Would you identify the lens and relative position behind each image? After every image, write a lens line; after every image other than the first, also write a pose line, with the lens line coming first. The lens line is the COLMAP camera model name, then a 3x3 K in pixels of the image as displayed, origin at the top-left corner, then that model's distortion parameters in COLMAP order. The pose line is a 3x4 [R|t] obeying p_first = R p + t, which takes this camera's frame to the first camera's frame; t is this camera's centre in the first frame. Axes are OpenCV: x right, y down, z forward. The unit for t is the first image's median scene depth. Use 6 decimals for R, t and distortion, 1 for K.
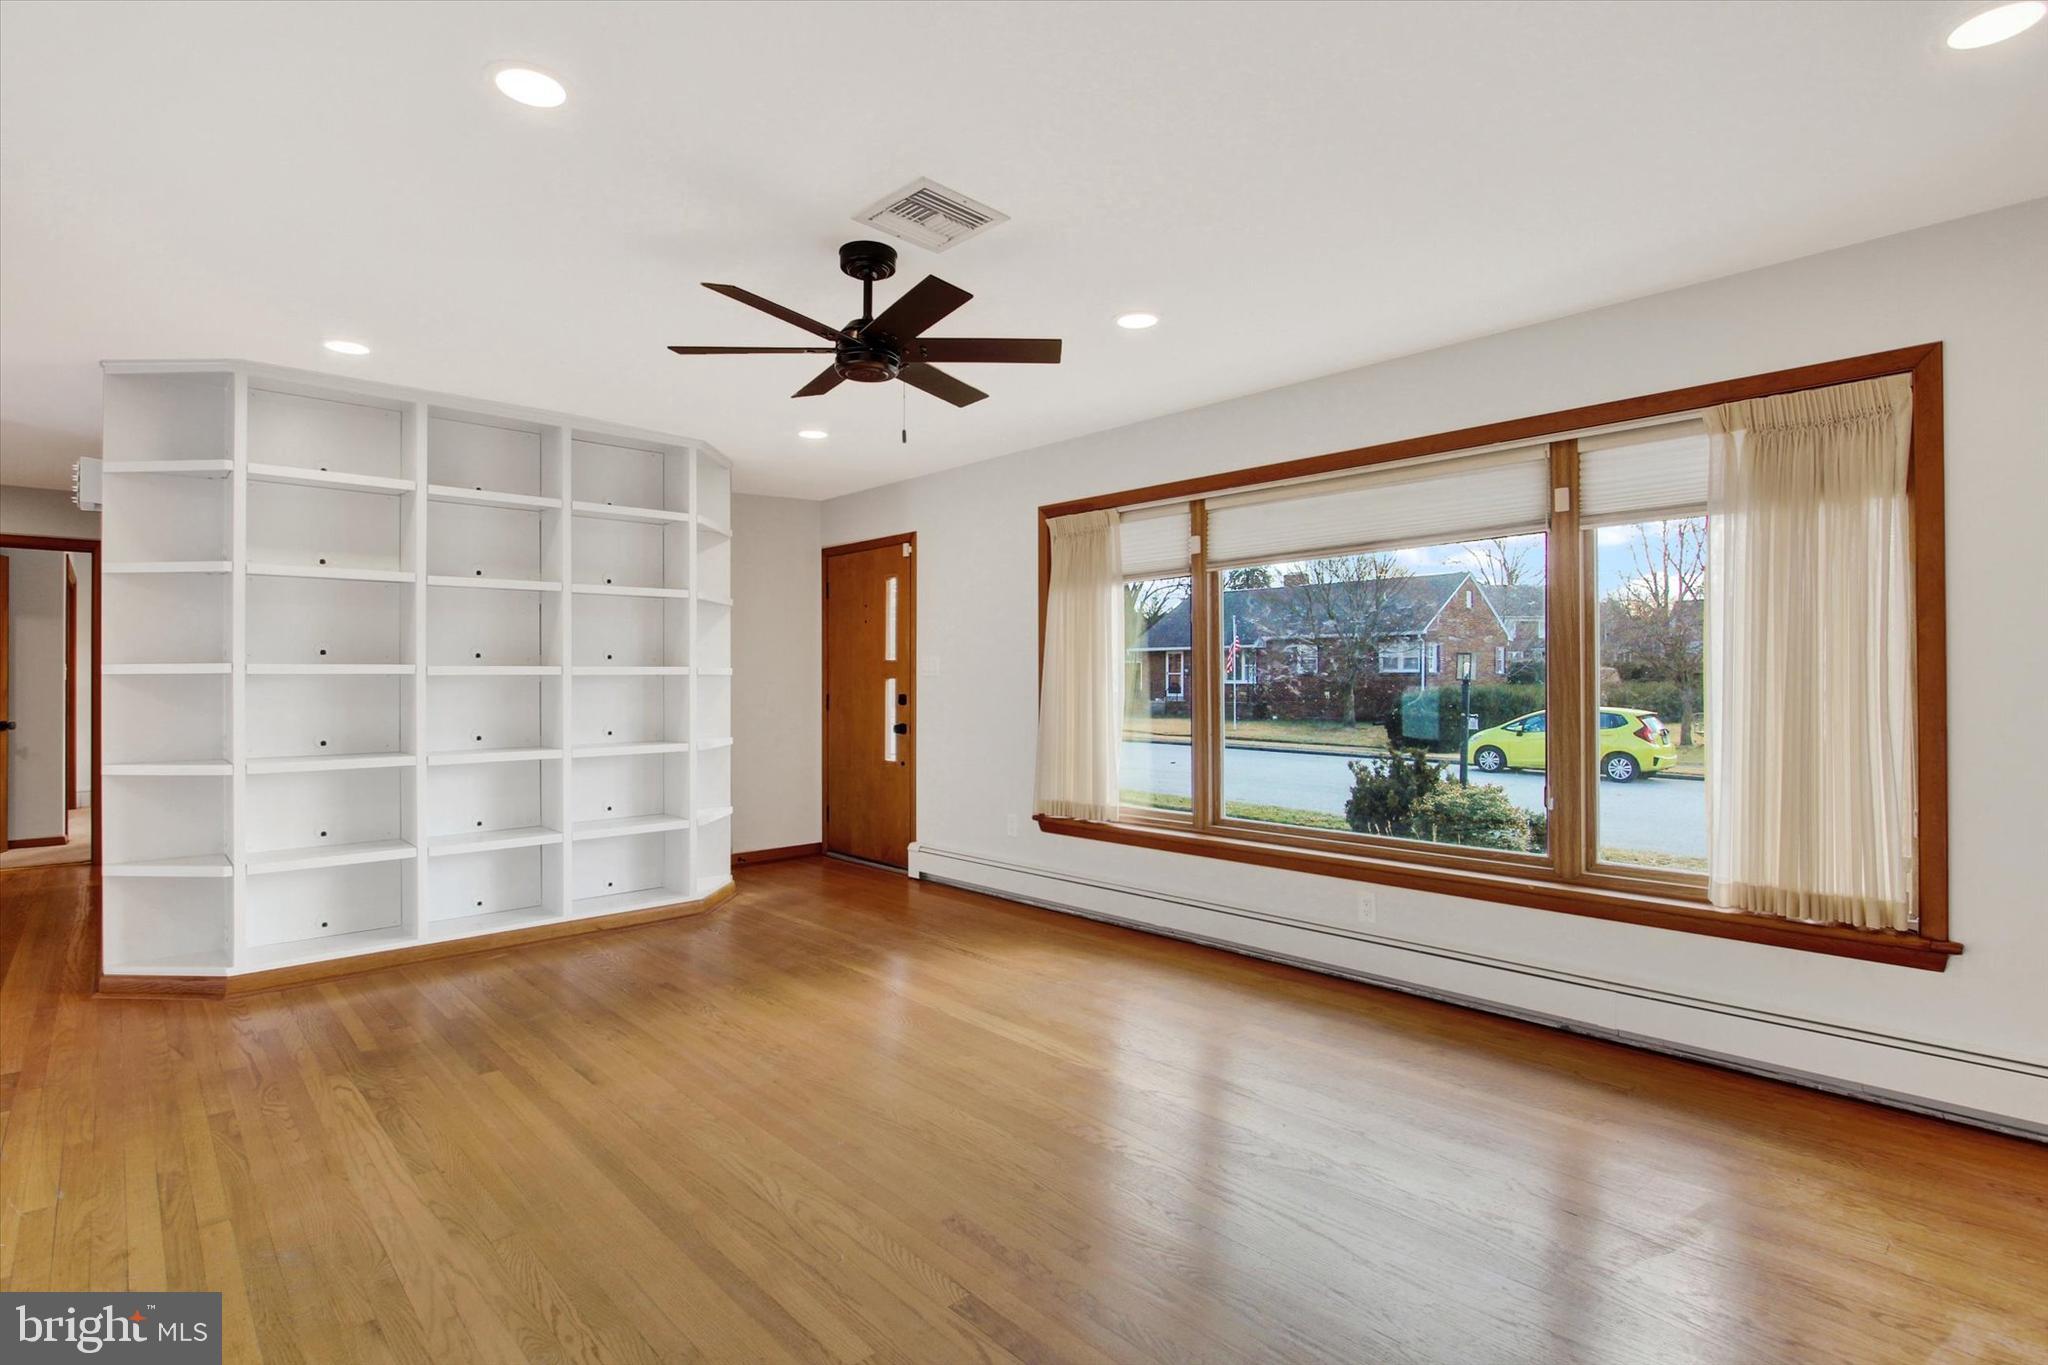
lens RADIAL K [[968.6, 0, 1006.7], [0, 968.6, 664.1], [0, 0, 1]] dist [-0.013718, 0.000535]
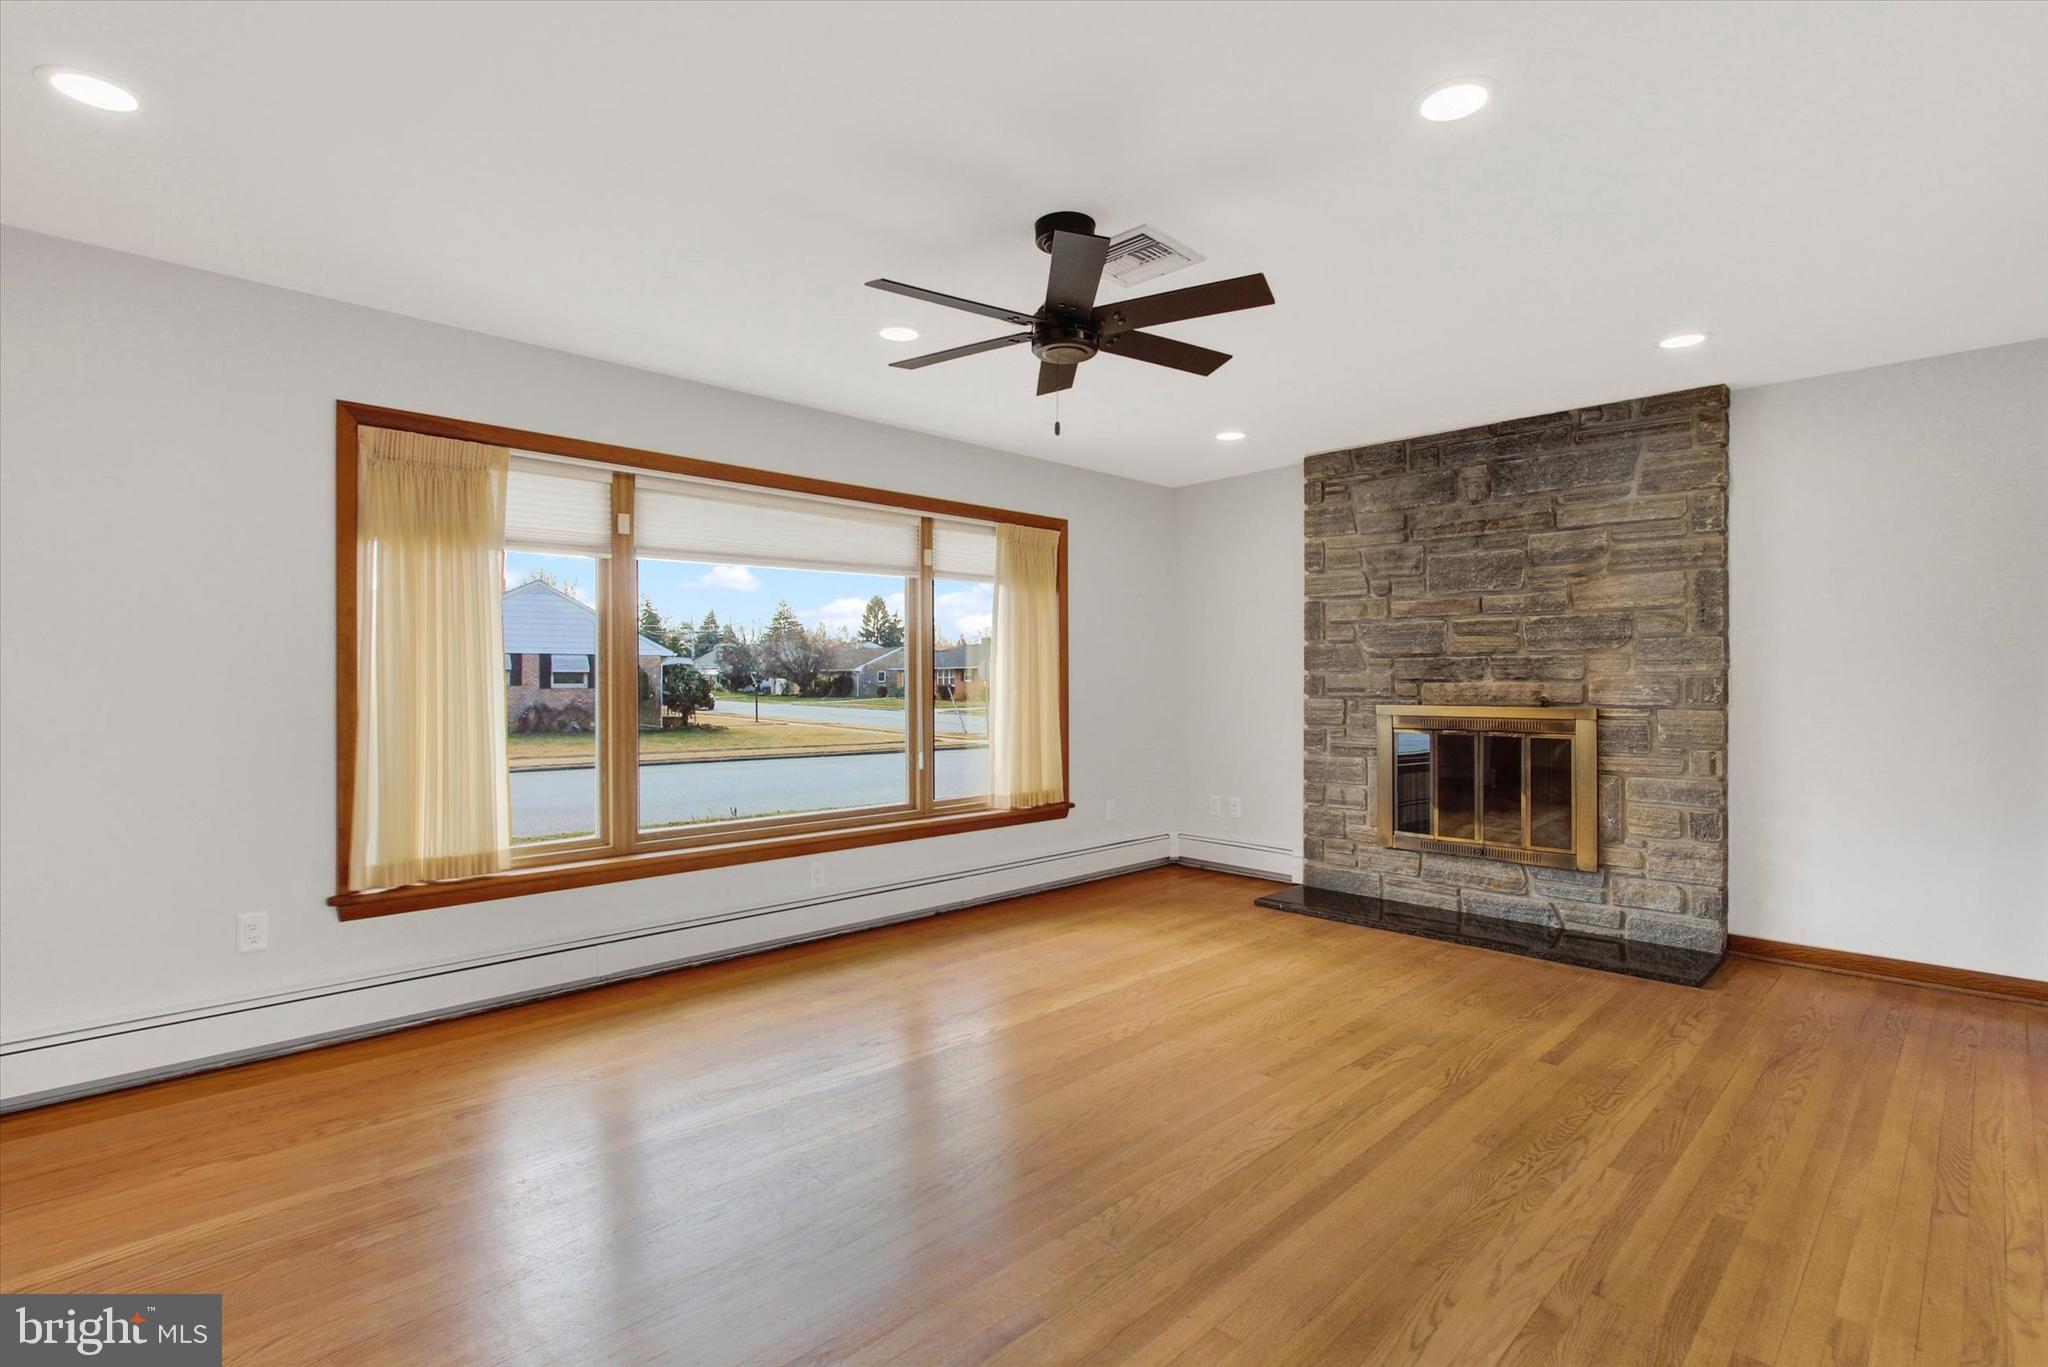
lens RADIAL K [[968.6, 0, 1016.4], [0, 968.6, 675.1], [0, 0, 1]] dist [-0.013718, 0.000535]
pose [[-0.006701, 0.012056, 0.999905, -0.817984], [-0.010505, 0.999871, -0.012126, 0.023366], [-0.999922, -0.010585, -0.006573, 0.791867]]
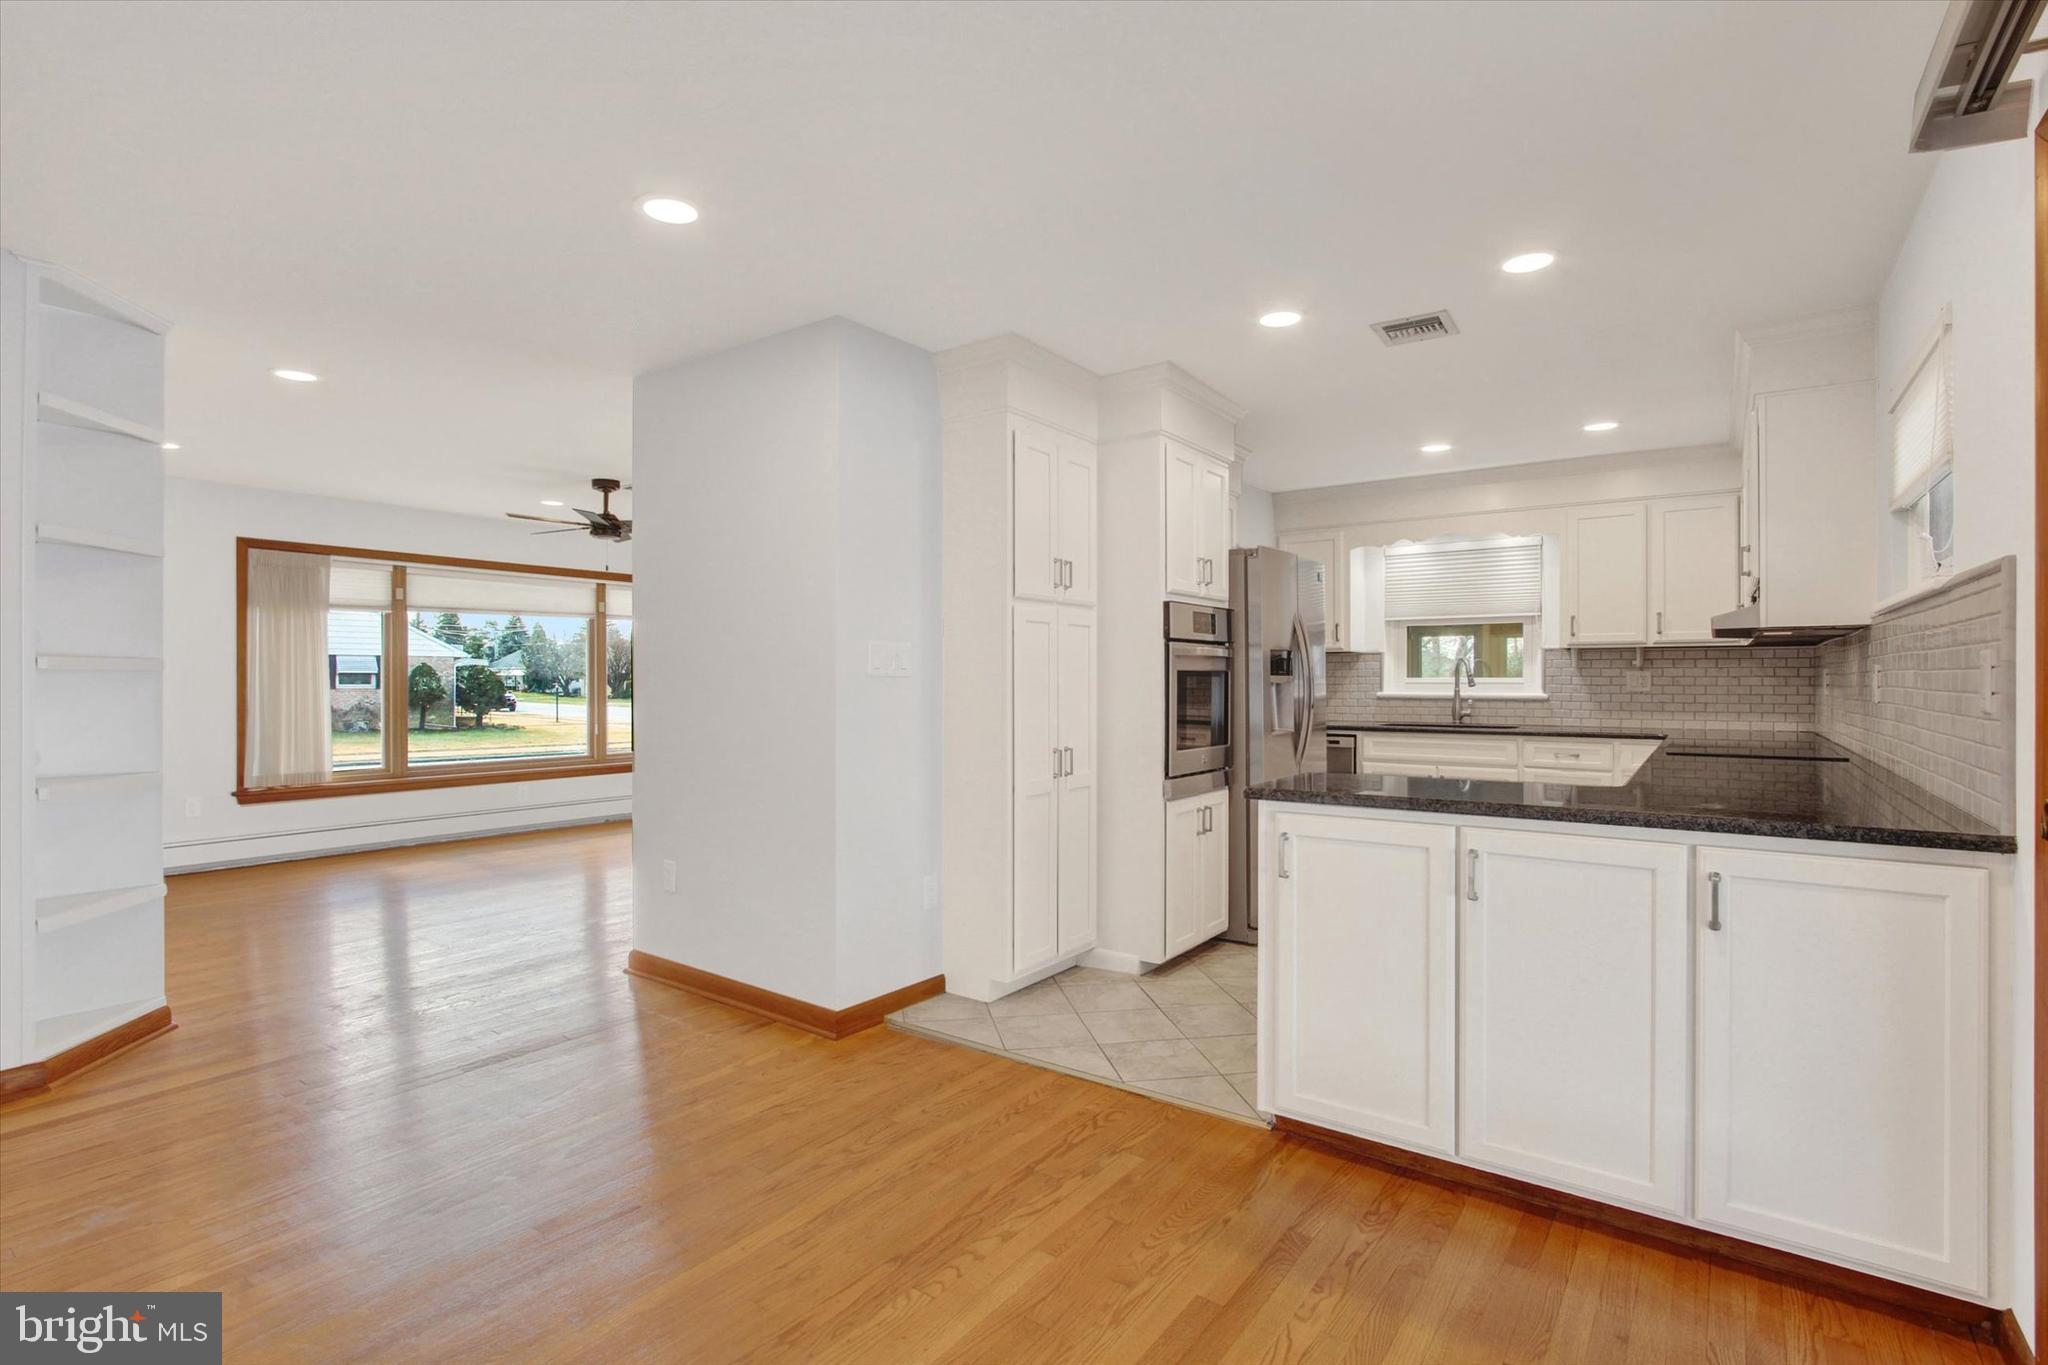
lens RADIAL K [[968.6, 0, 1031.0], [0, 968.6, 667.6], [0, 0, 1]] dist [-0.013718, 0.000535]
pose [[-0.186085, 0.020273, 0.982324, -1.858682], [-0.008148, 0.999721, -0.022175, 0.026644], [-0.982500, -0.012130, -0.185868, 0.342459]]
